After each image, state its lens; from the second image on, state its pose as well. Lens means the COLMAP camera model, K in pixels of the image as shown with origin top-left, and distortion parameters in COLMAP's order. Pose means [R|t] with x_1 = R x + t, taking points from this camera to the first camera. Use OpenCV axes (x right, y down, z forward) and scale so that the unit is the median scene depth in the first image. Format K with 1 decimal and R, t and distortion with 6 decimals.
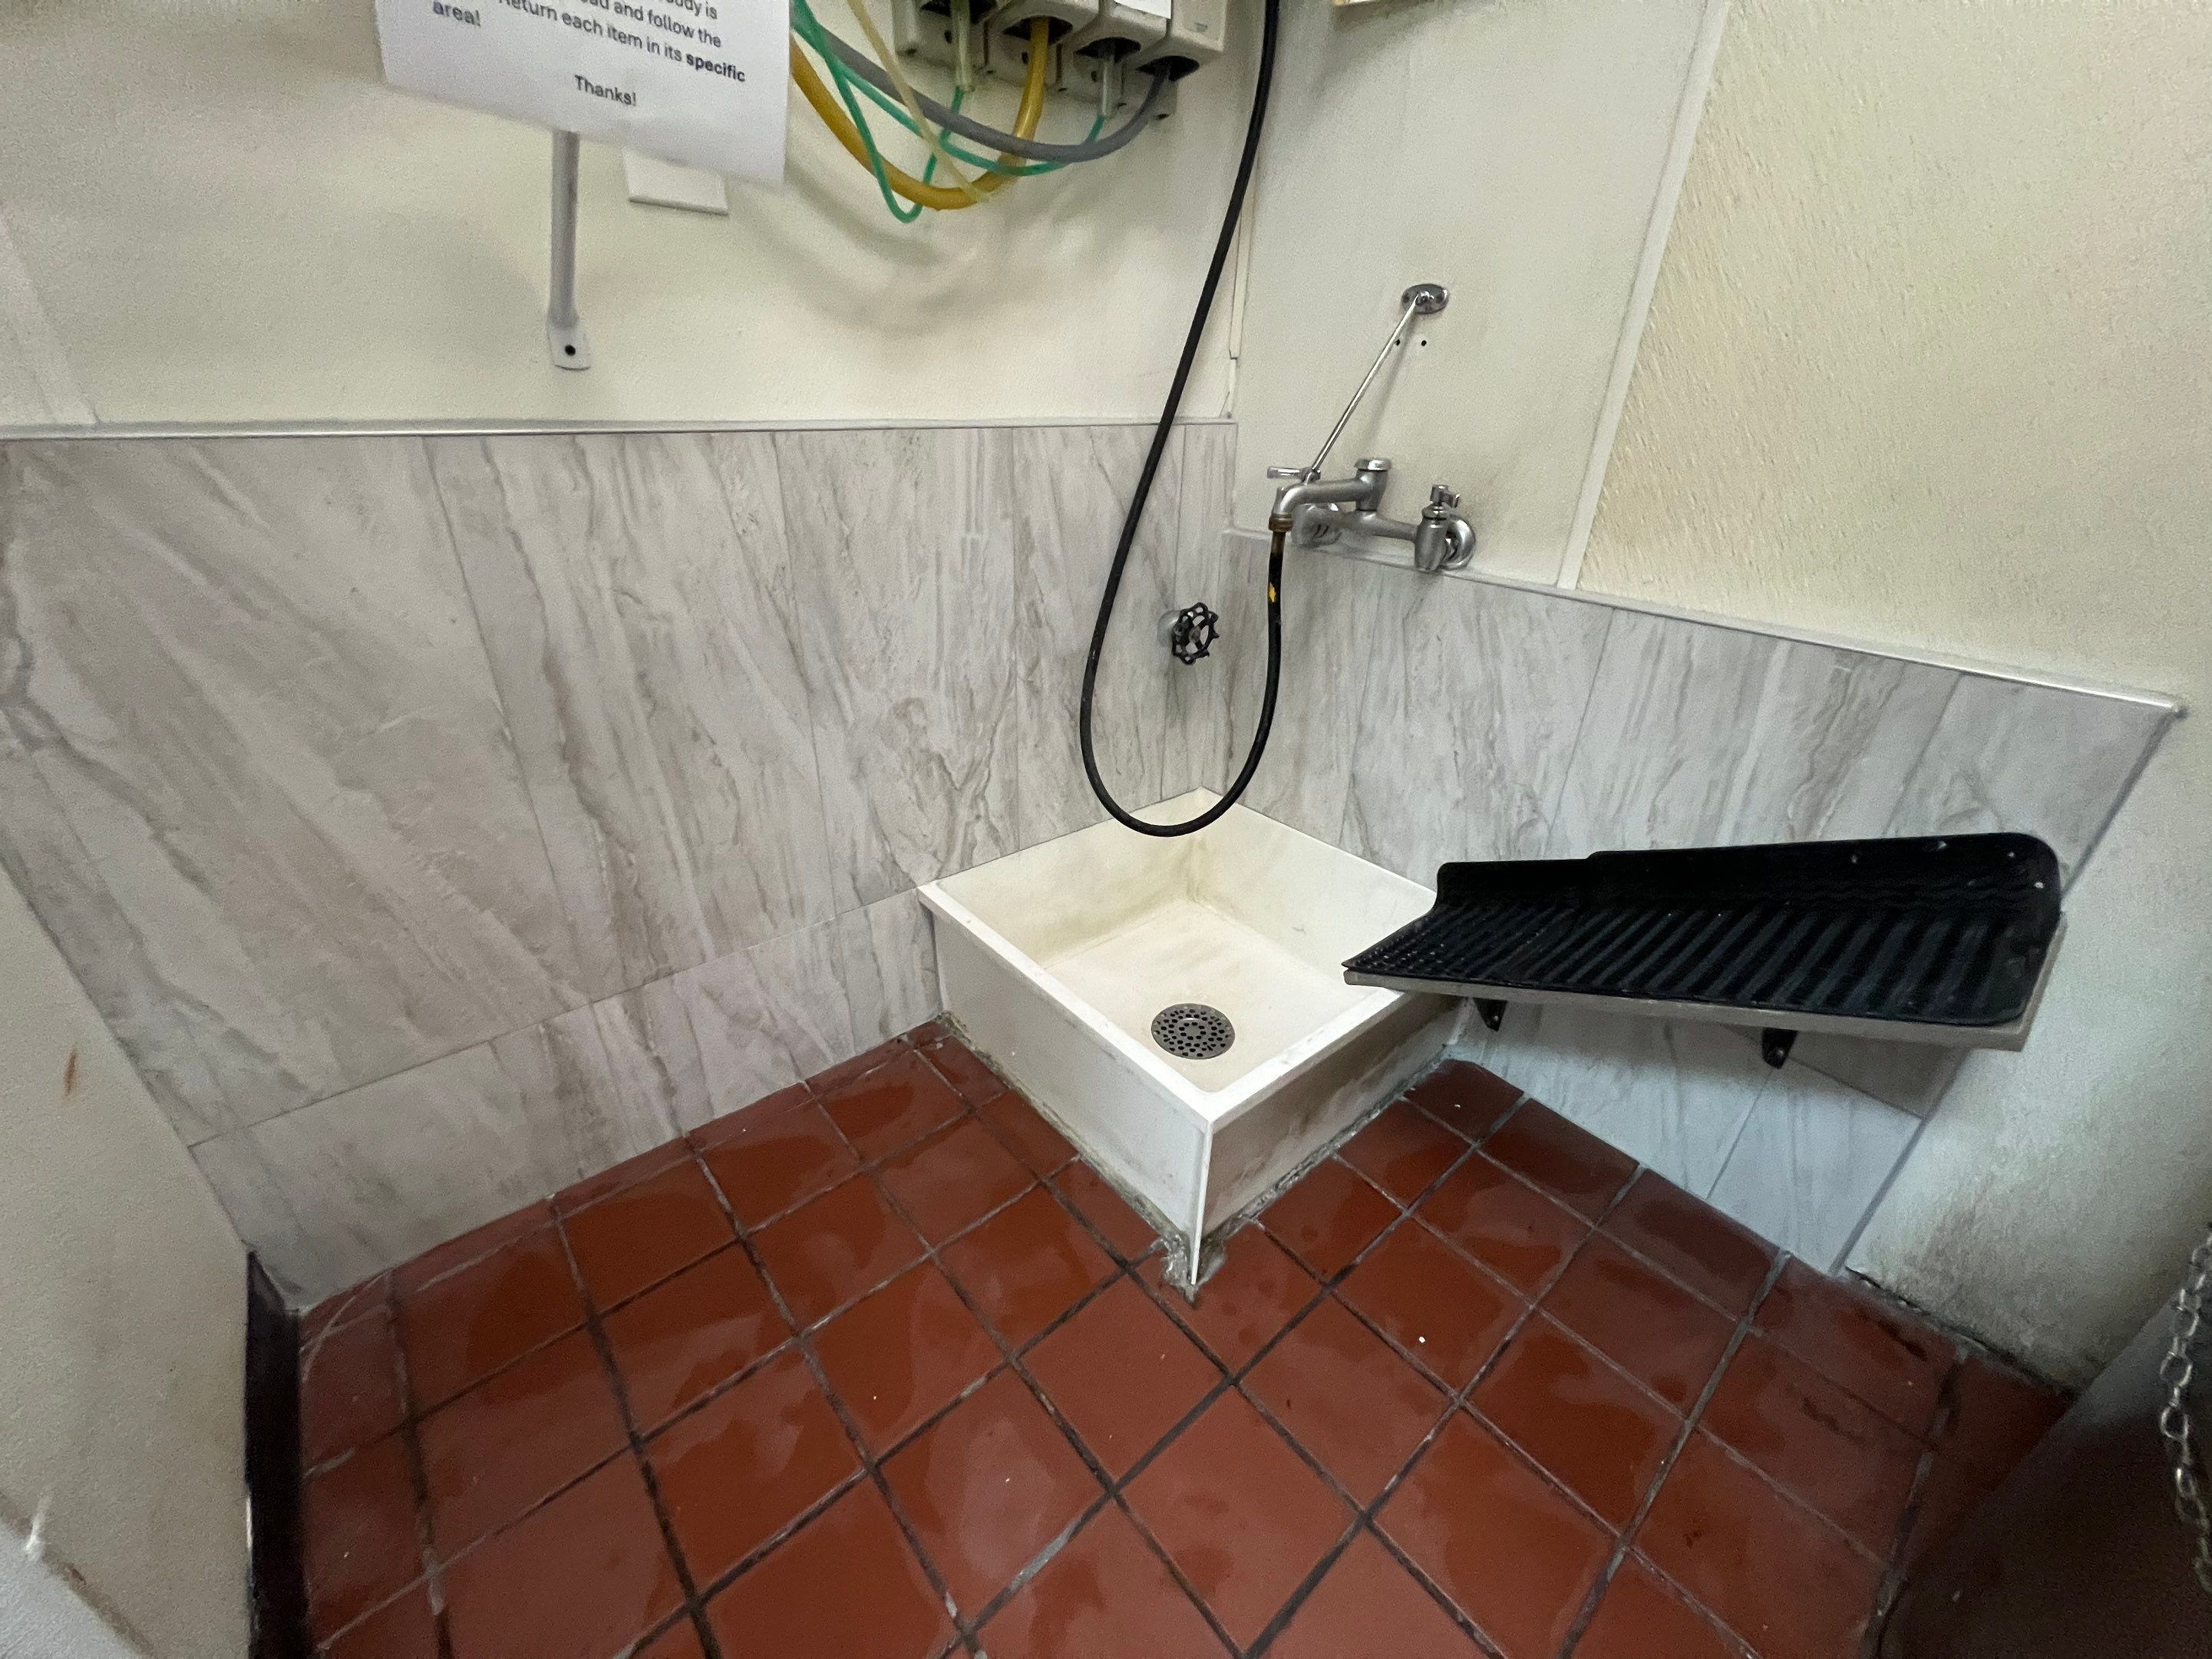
lens RADIAL K [[882.6, 0, 1096.7], [0, 882.6, 824.1], [0, 0, 1]] dist [0.003145, 0.000217]
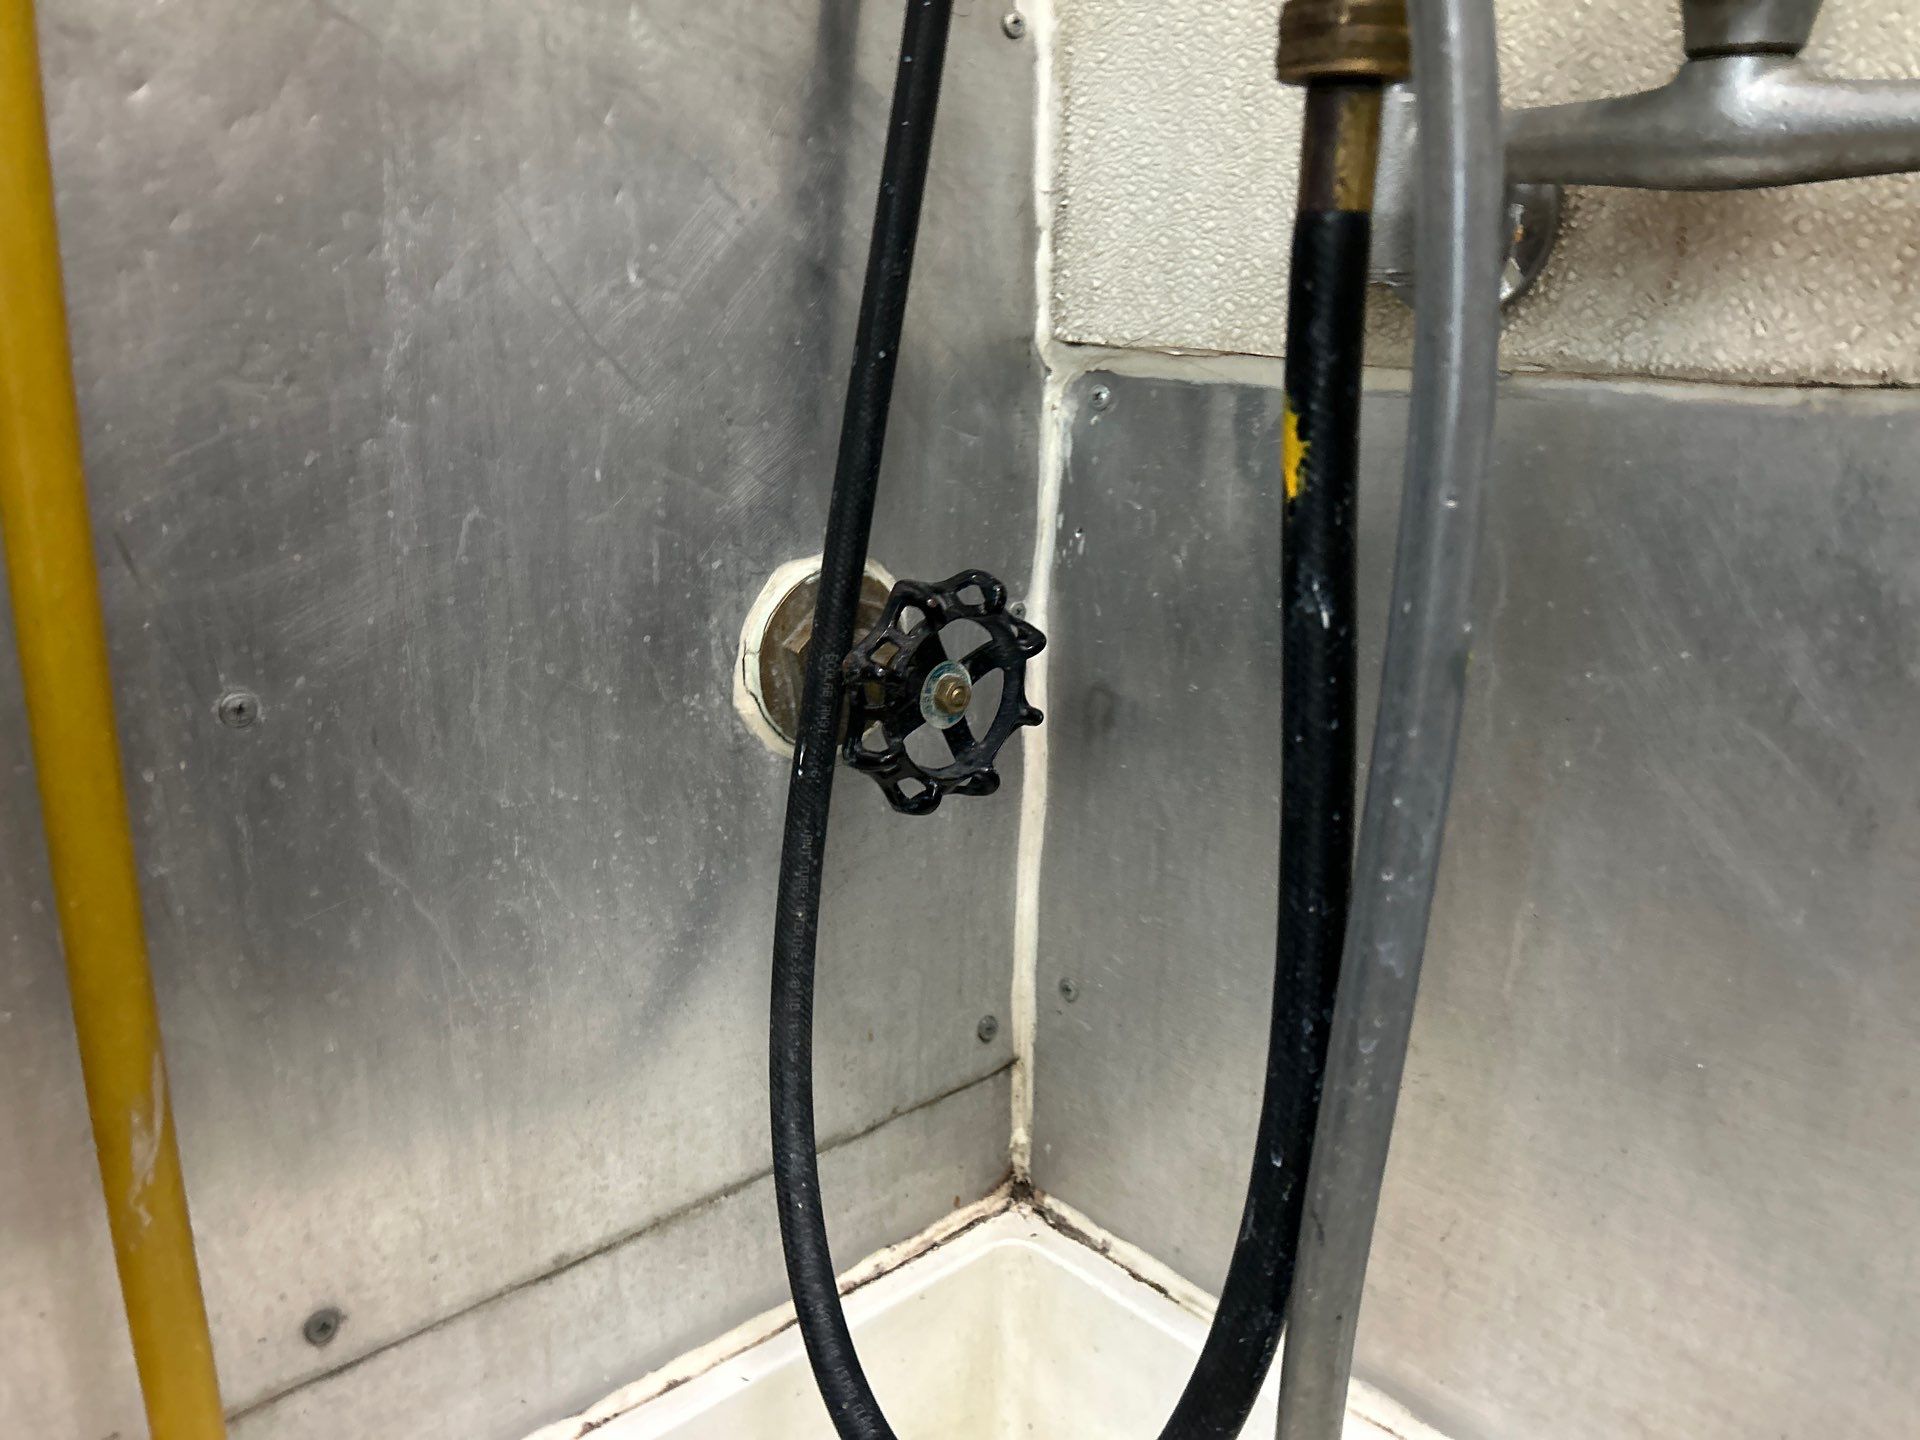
lens RADIAL K [[1454.3, 0, 955.7], [0, 1454.3, 729.9], [0, 0, 1]] dist [0.032651, -0.042844]
pose [[0.998388, -0.019313, 0.053368, 0.112134], [0.029296, 0.980732, -0.193150, -0.153608], [-0.048609, 0.194402, 0.979717, 0.732528]]
